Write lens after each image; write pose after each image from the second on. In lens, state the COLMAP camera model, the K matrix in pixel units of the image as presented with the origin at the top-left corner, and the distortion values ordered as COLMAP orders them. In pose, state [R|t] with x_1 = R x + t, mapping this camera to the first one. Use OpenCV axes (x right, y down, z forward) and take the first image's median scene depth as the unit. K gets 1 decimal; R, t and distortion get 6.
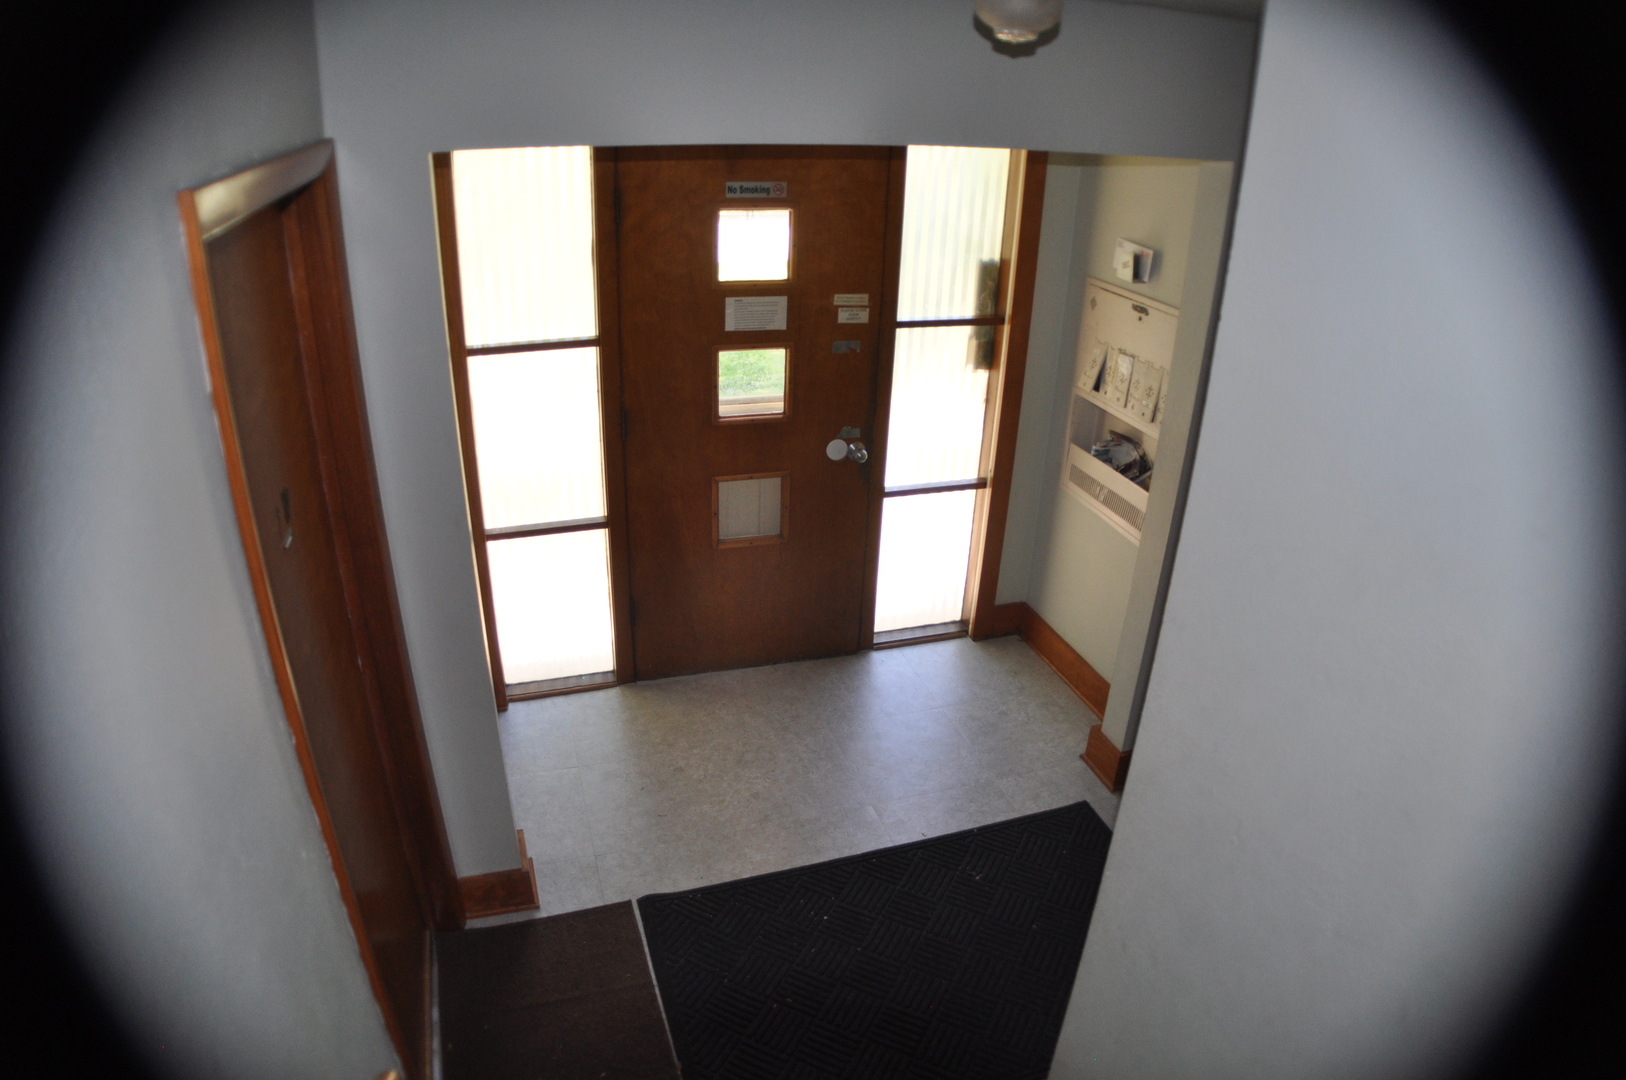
lens RADIAL K [[1020.8, 0, 818.6], [0, 1020.8, 548.8], [0, 0, 1]] dist [-0.211117, 0.069295]
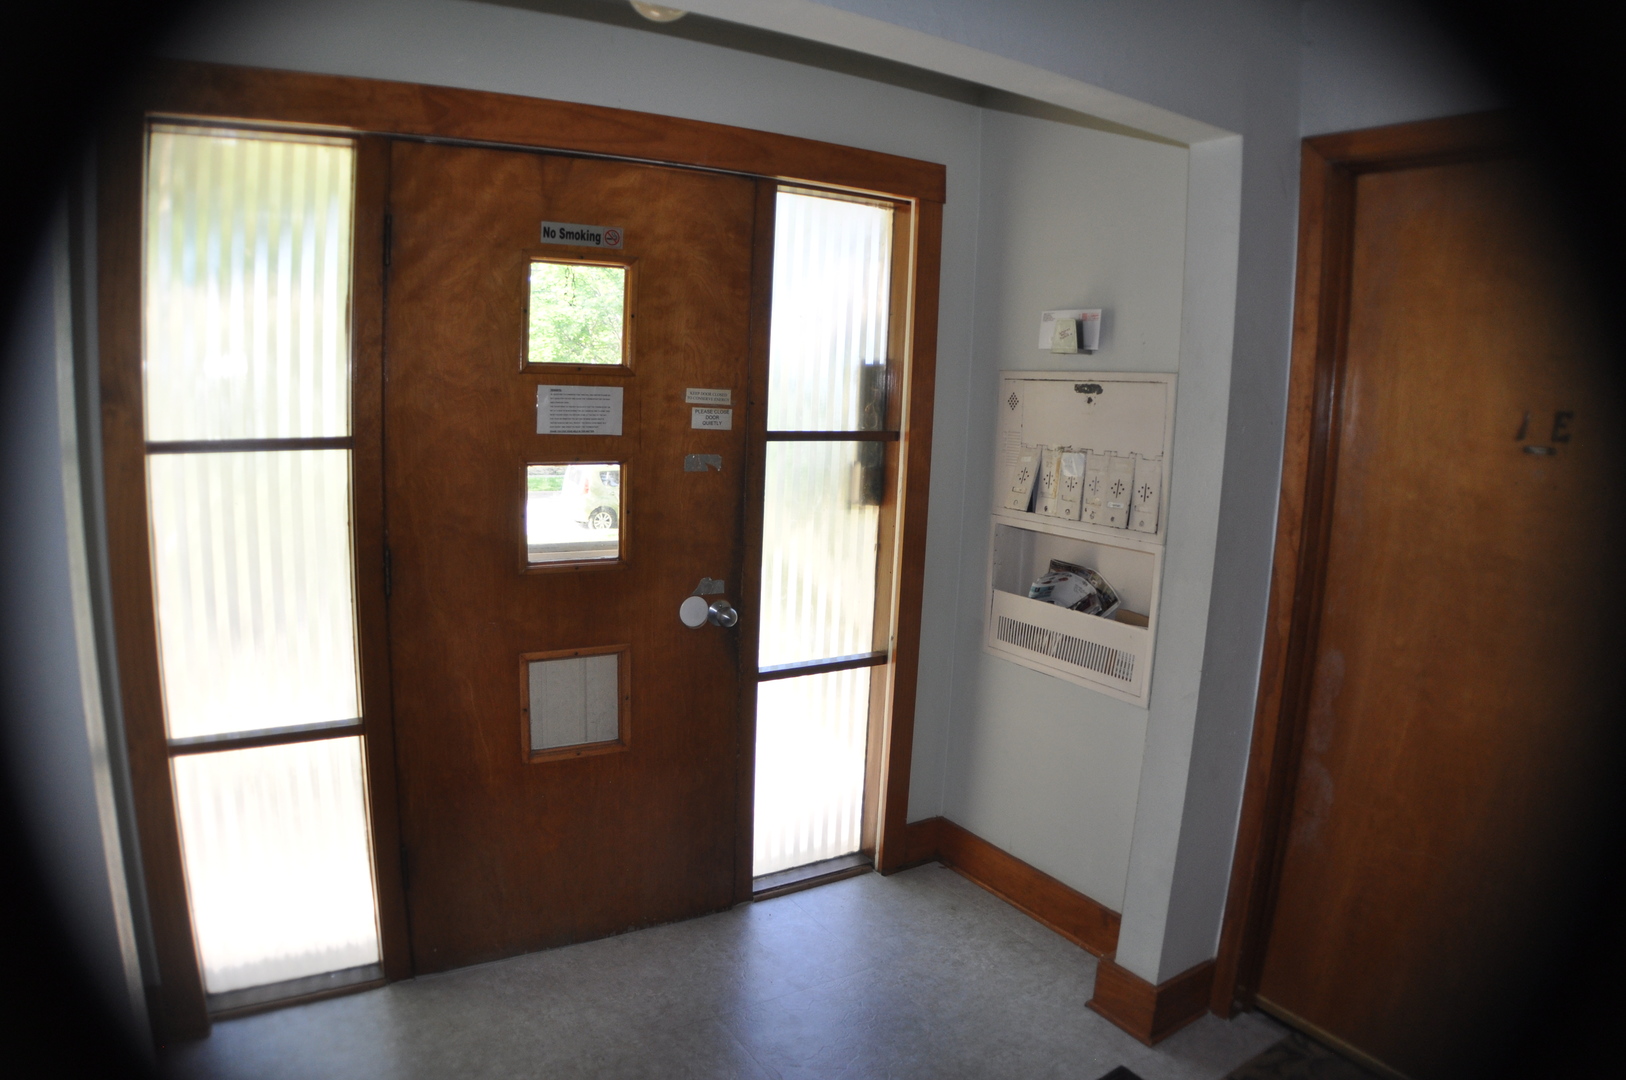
lens RADIAL K [[1020.8, 0, 818.6], [0, 1020.8, 548.8], [0, 0, 1]] dist [-0.211117, 0.069295]
pose [[0.970311, -0.038630, 0.238754, -0.066829], [0.103435, 0.958611, -0.265265, 0.059421], [-0.218625, 0.282085, 0.934147, 0.310697]]
